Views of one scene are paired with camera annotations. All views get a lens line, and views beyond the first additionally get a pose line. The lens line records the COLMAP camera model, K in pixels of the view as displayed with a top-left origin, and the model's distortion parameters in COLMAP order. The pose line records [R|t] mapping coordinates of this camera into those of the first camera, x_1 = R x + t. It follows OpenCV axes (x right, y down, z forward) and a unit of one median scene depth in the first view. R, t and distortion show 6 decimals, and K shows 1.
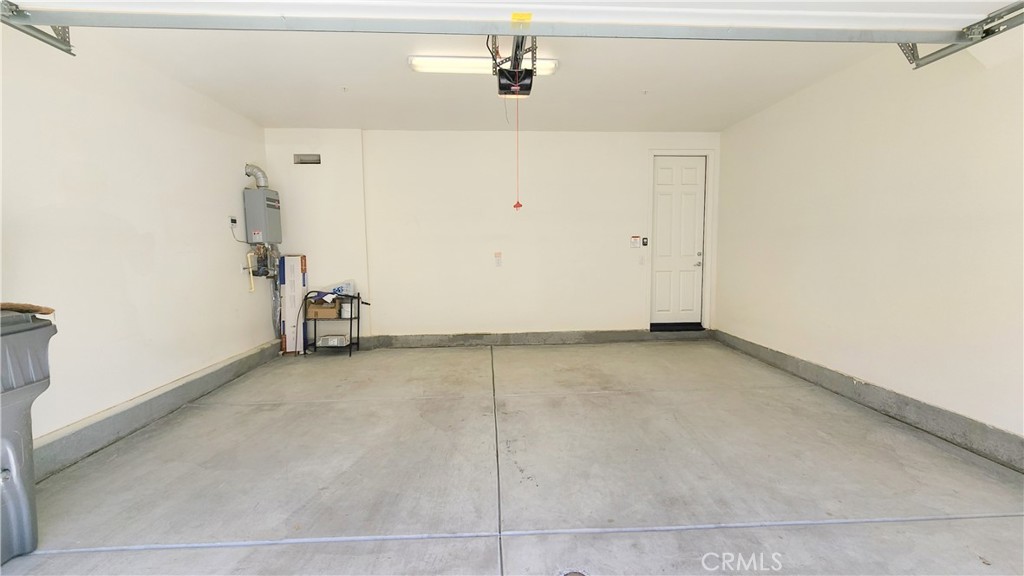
lens RADIAL K [[428.9, 0, 509.3], [0, 428.9, 287.6], [0, 0, 1]] dist [0.002097, 0.000386]
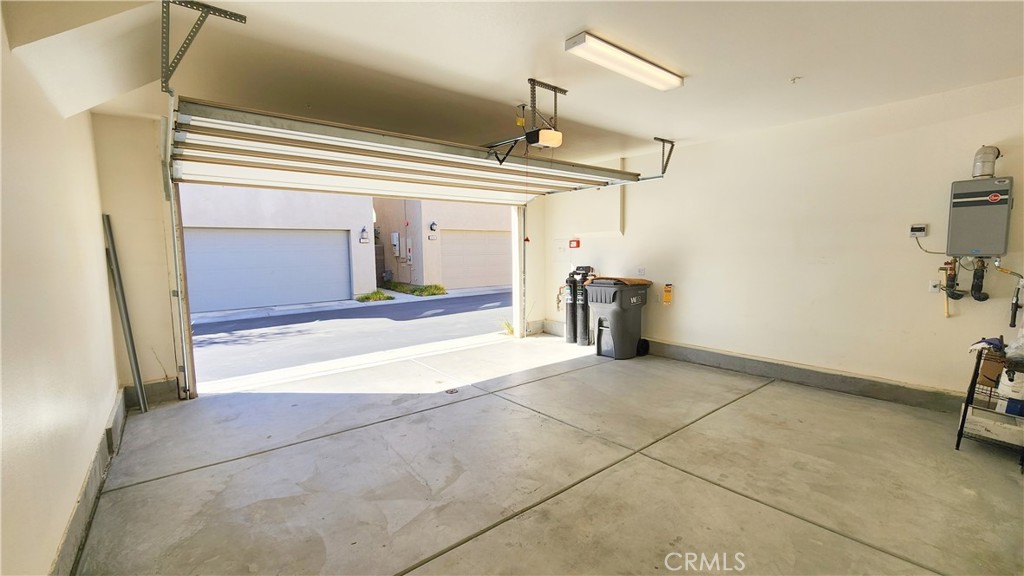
lens RADIAL K [[422.9, 0, 515.3], [0, 422.9, 289.7], [0, 0, 1]] dist [-0.001620, 0.000037]
pose [[-0.803421, 0.075416, -0.590617, 0.643093], [-0.034440, 0.984399, 0.172546, -0.196007], [0.594415, 0.158968, -0.788289, 1.534593]]
